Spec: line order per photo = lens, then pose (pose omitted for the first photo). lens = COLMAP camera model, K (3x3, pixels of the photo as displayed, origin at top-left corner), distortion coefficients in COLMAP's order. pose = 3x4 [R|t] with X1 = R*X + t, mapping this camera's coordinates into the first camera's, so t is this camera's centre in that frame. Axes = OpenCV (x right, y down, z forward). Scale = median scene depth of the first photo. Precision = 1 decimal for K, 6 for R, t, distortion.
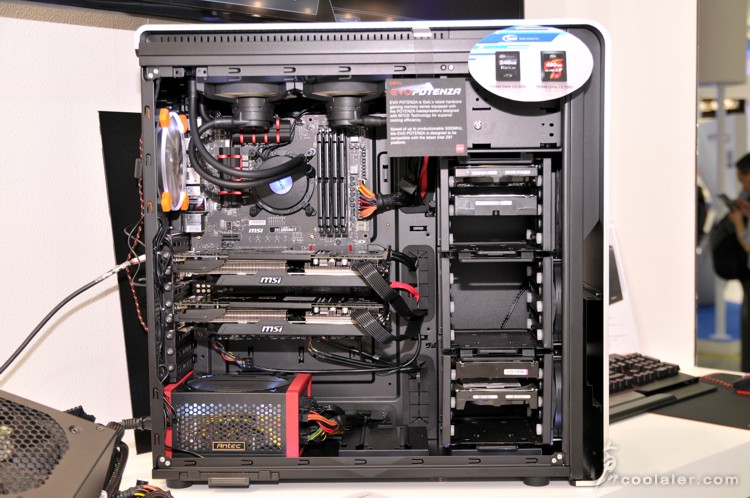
lens RADIAL K [[1014.4, 0, 375.0], [0, 1014.4, 249.0], [0, 0, 1]] dist [-0.004580, -0.007034]
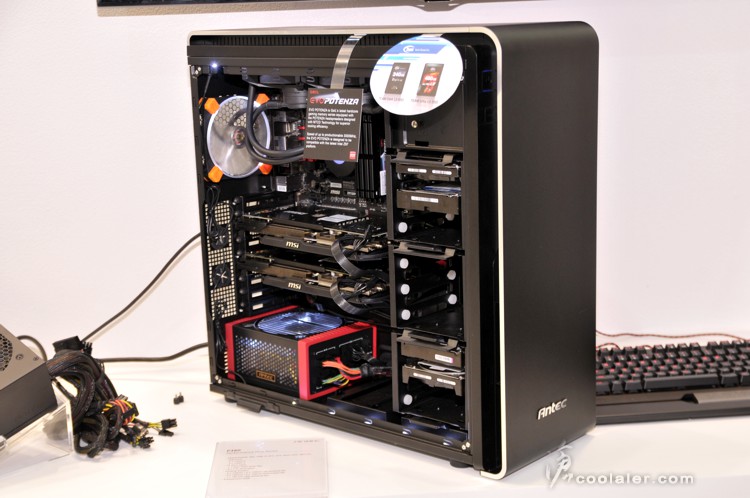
lens RADIAL K [[1214.8, 0, 375.0], [0, 1214.8, 249.0], [0, 0, 1]] dist [0.002016, 0.033896]
pose [[0.762183, 0.115952, -0.636892, 0.938185], [-0.017525, 0.987163, 0.158750, -0.204821], [0.647124, -0.109835, 0.754431, 0.010664]]
